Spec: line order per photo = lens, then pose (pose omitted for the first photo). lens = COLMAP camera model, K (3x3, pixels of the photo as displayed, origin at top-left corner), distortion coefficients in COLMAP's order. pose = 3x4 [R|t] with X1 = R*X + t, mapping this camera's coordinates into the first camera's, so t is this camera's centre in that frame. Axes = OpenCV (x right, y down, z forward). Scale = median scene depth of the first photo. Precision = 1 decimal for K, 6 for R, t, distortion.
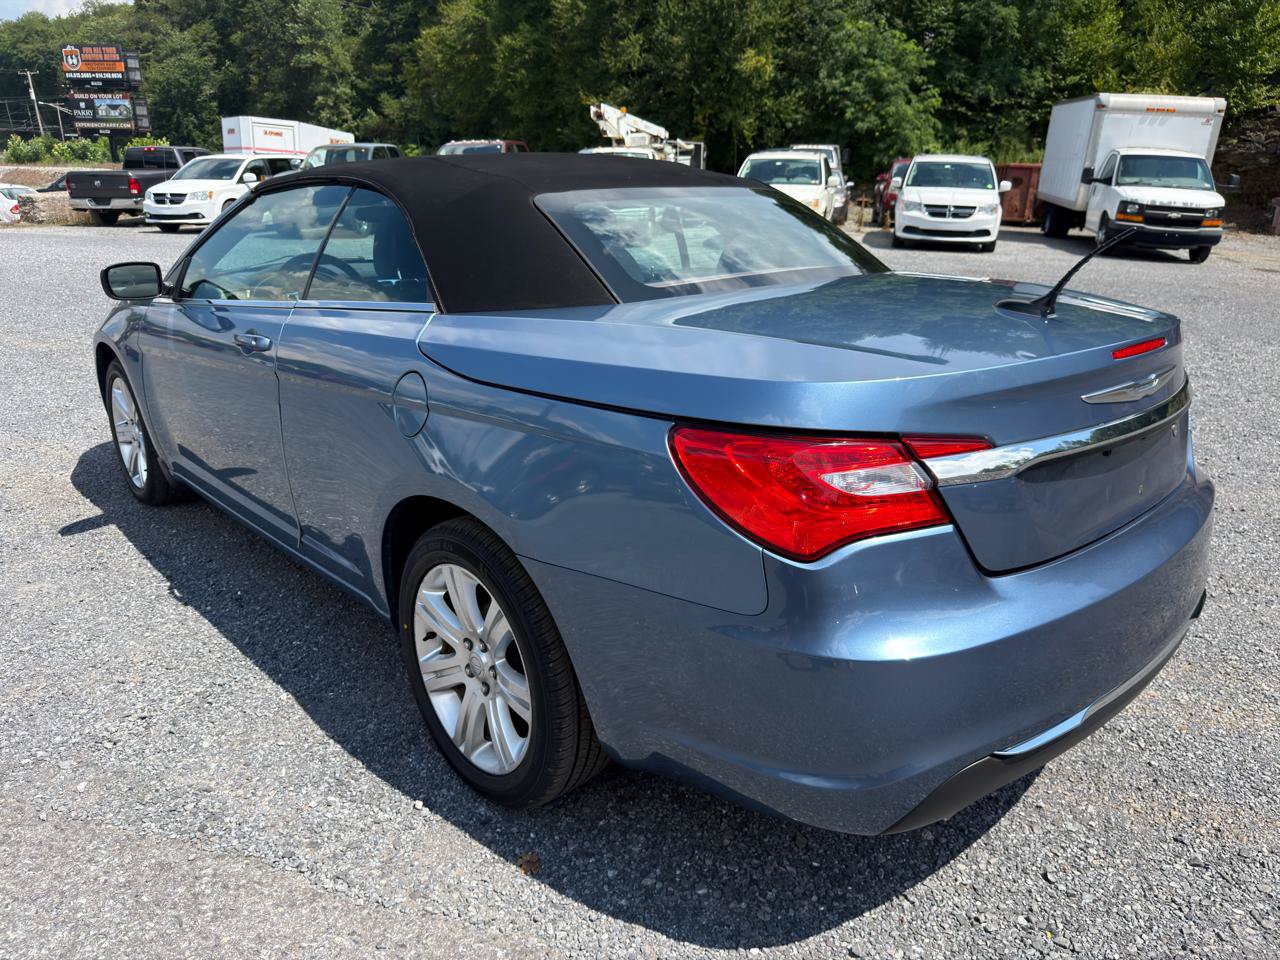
lens RADIAL K [[975.0, 0, 640.0], [0, 975.0, 480.0], [0, 0, 1]] dist [0.003943, -0.012527]
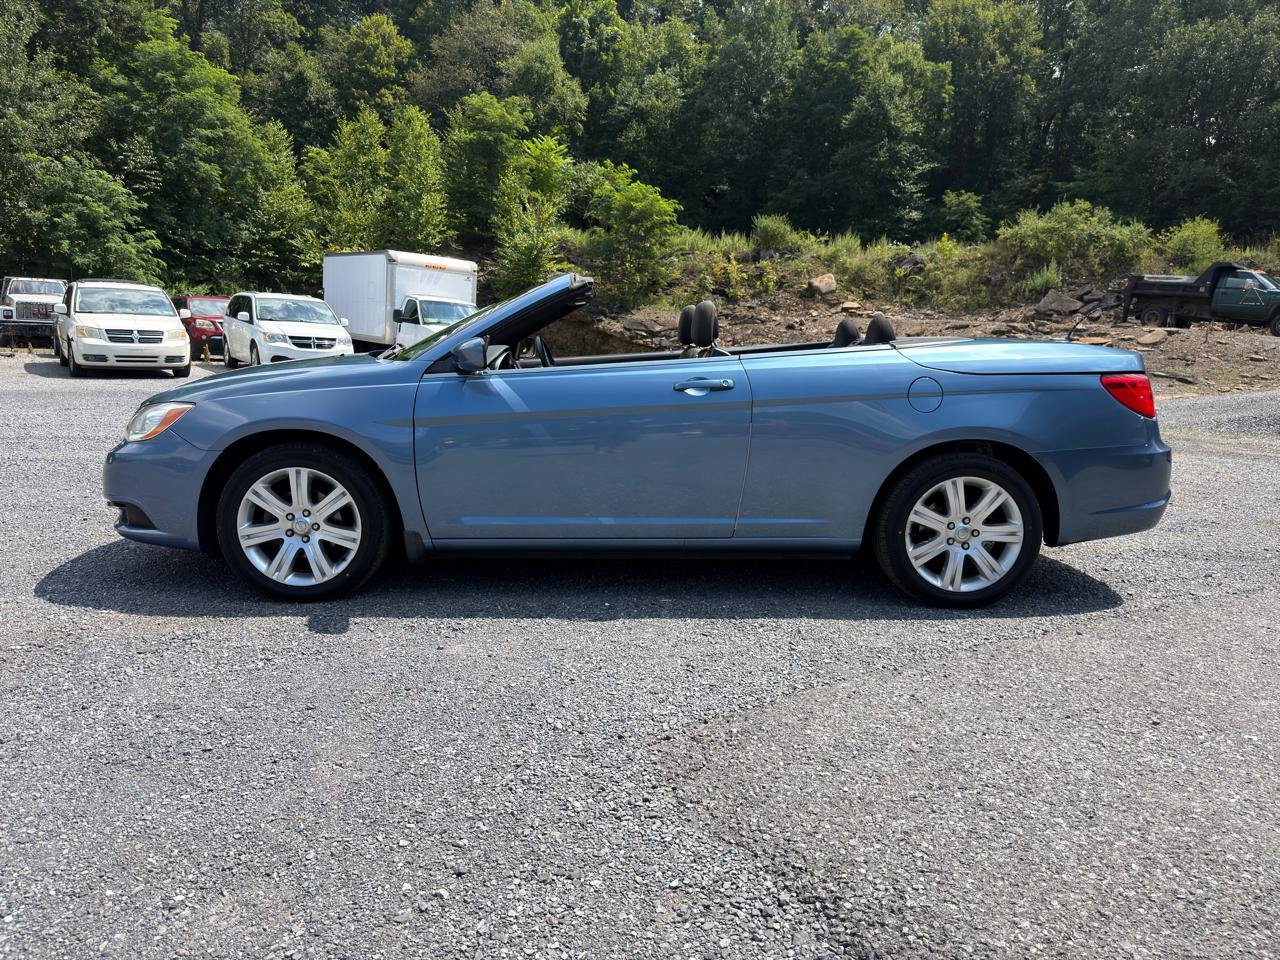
lens RADIAL K [[969.1, 0, 645.2], [0, 969.1, 474.7], [0, 0, 1]] dist [0.026482, -0.041010]
pose [[0.662055, -0.087838, 0.744290, -0.146788], [0.196839, 0.978623, -0.059598, 0.006468], [-0.723145, 0.185962, 0.665192, 0.011052]]
